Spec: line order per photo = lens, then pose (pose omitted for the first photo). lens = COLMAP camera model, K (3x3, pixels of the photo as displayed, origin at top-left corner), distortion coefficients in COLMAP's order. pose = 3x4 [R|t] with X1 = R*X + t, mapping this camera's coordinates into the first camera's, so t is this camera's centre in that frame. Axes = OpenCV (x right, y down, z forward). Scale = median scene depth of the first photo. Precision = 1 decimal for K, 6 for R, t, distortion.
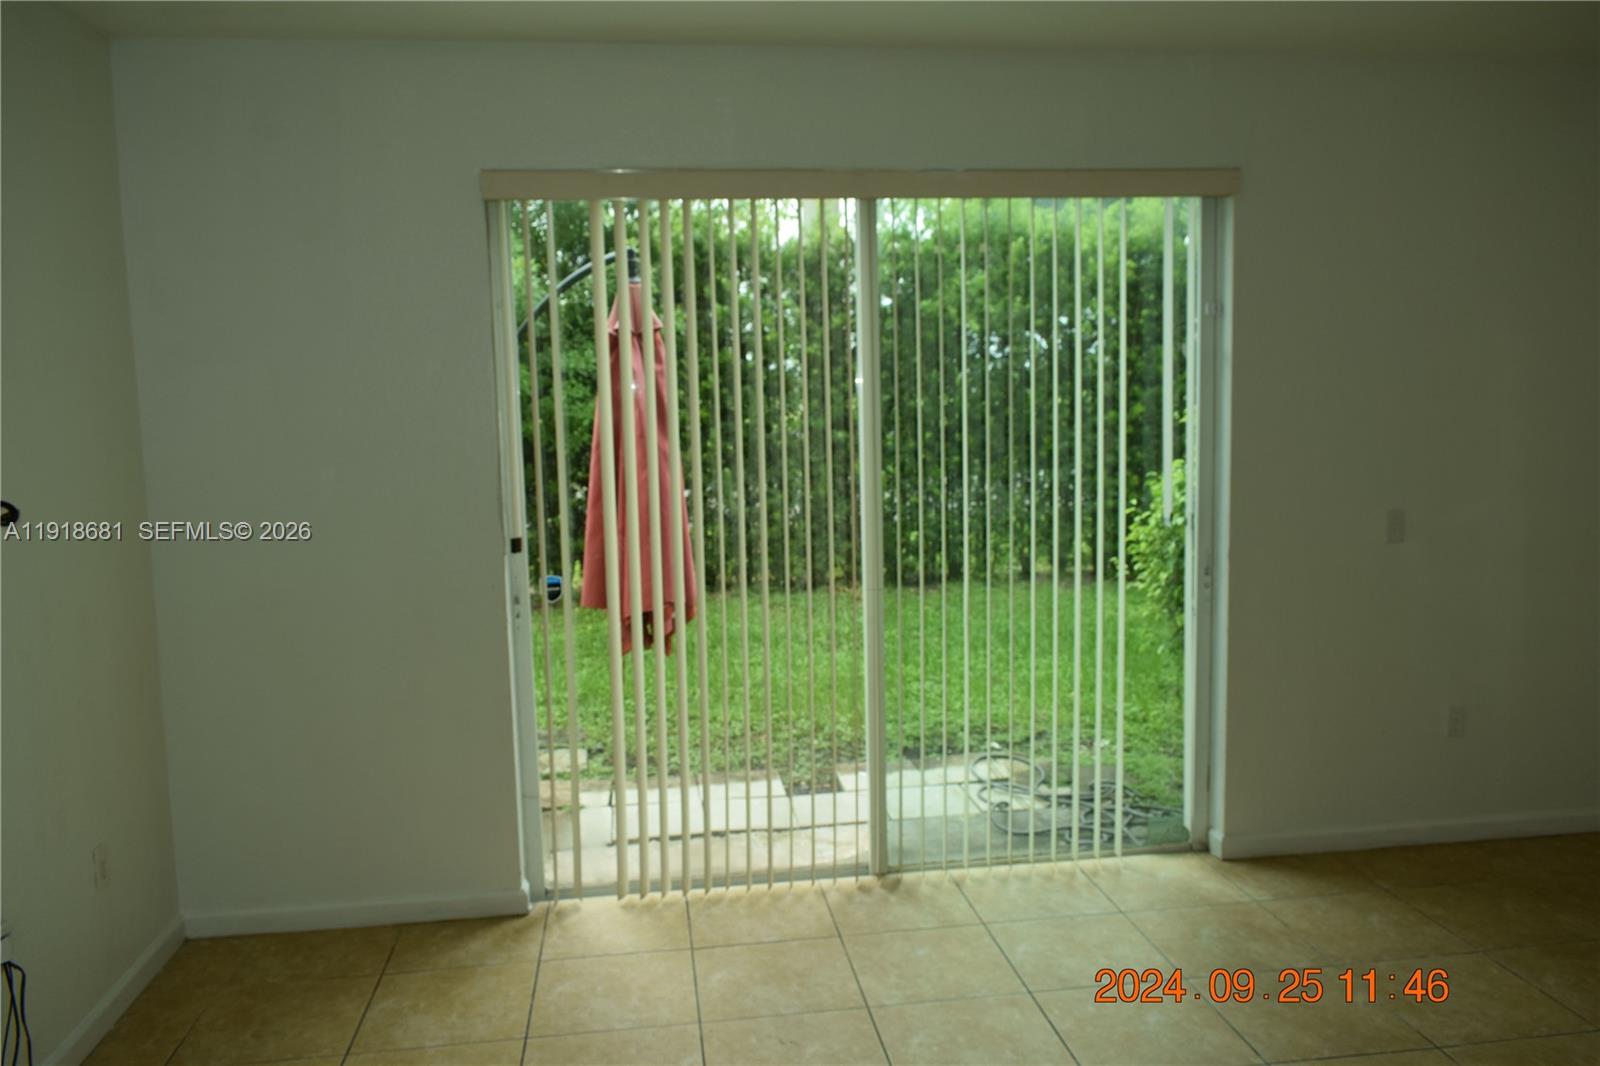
lens RADIAL K [[1223.1, 0, 797.4], [0, 1223.1, 533.7], [0, 0, 1]] dist [-0.018133, 0.008235]
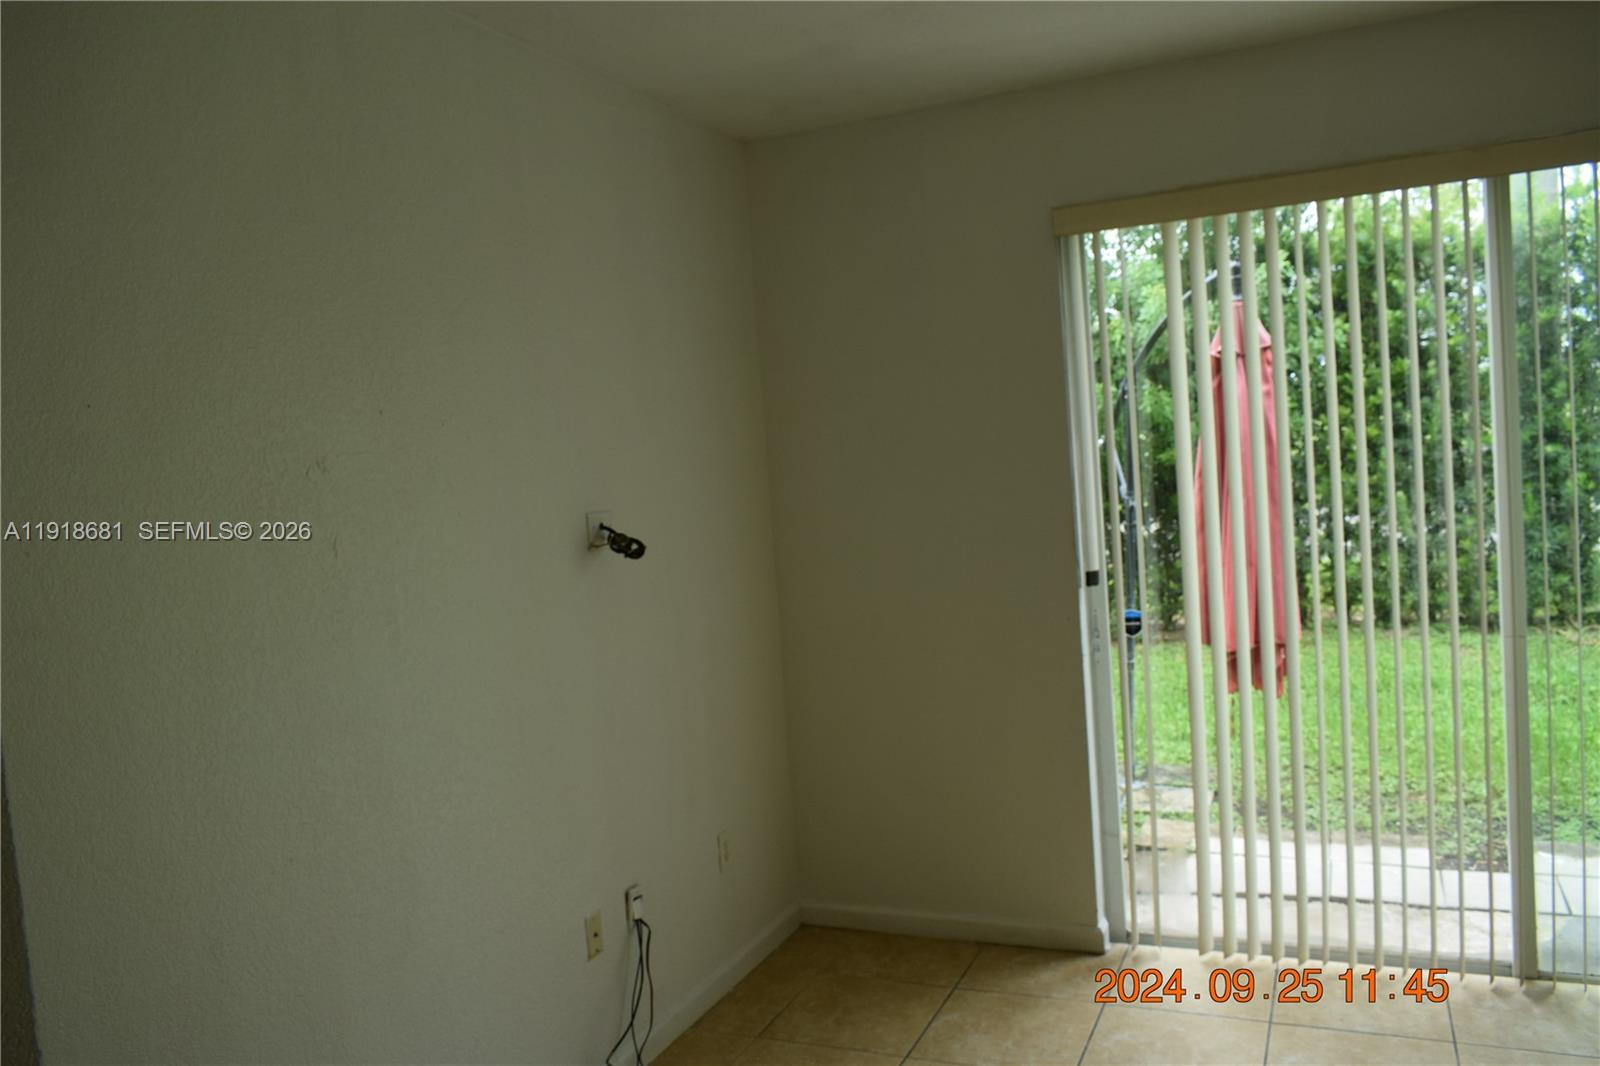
lens RADIAL K [[1223.1, 0, 818.9], [0, 1223.1, 536.3], [0, 0, 1]] dist [-0.018133, 0.008235]
pose [[0.849536, -0.004884, -0.527508, 0.093876], [-0.005492, 0.999821, -0.018102, -0.004472], [0.527502, 0.018275, 0.849357, 0.036276]]
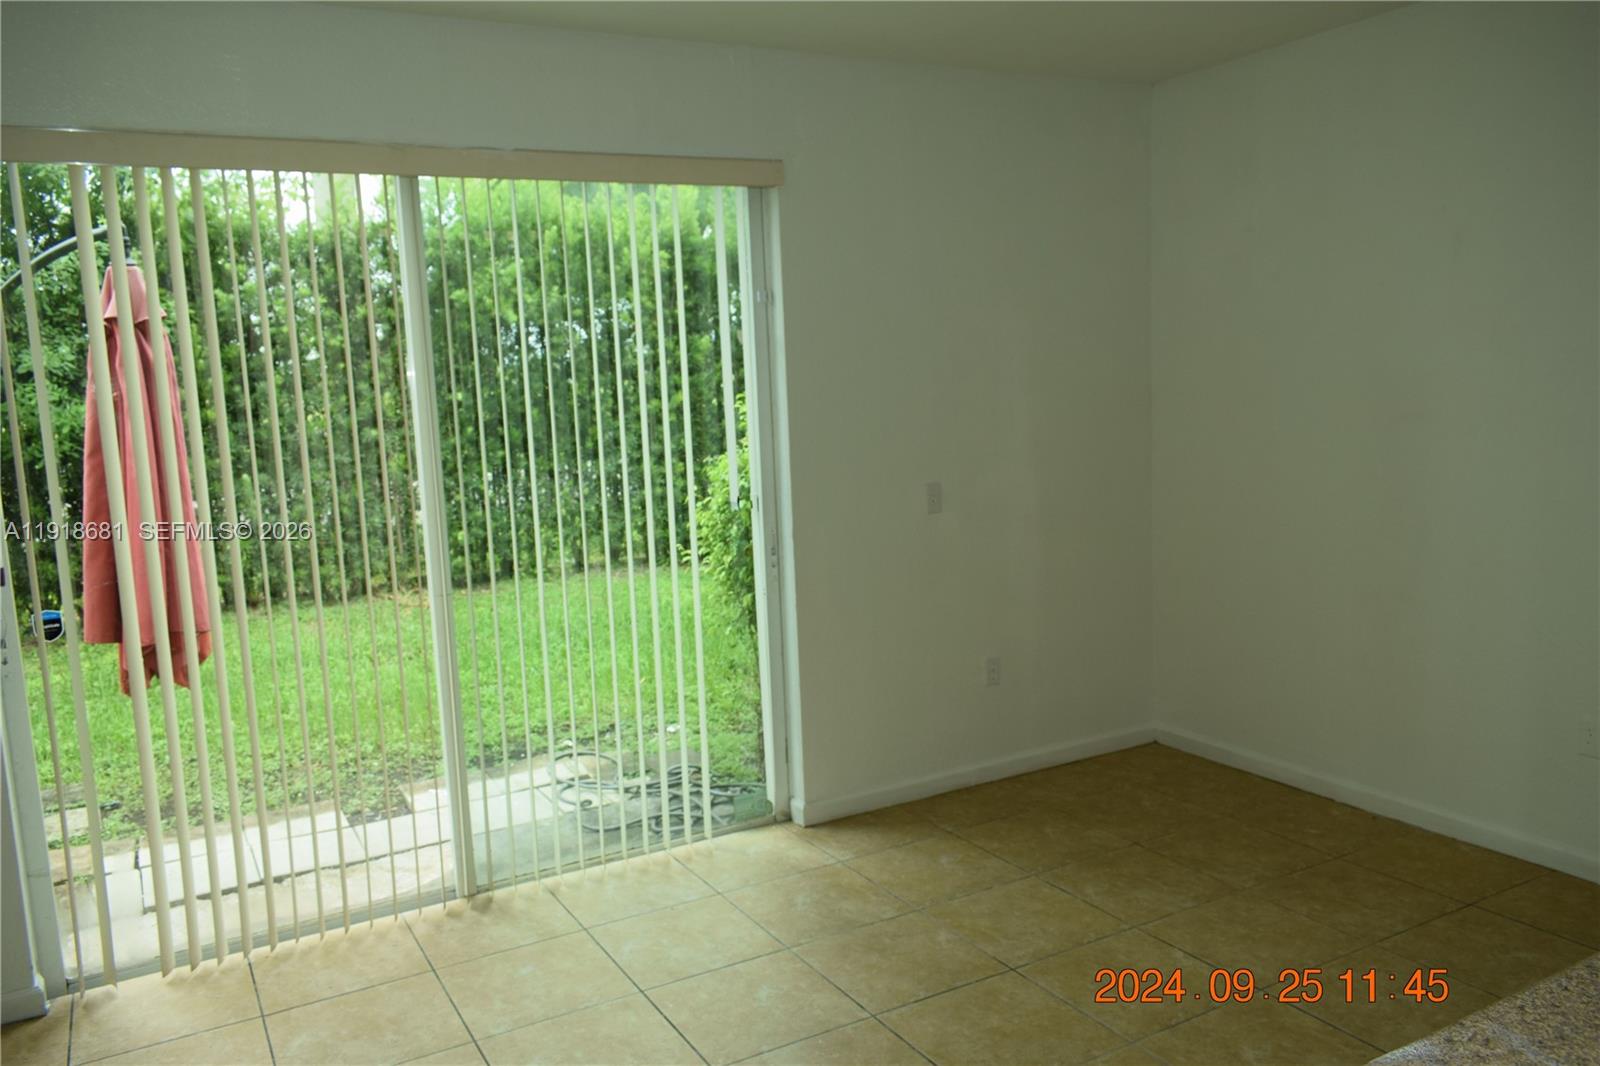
lens RADIAL K [[1223.1, 0, 795.0], [0, 1223.1, 532.1], [0, 0, 1]] dist [-0.018133, 0.008235]
pose [[0.929515, -0.062960, 0.363369, -0.022171], [0.061209, 0.997991, 0.016344, -0.000953], [-0.363668, 0.007050, 0.931502, 0.029884]]
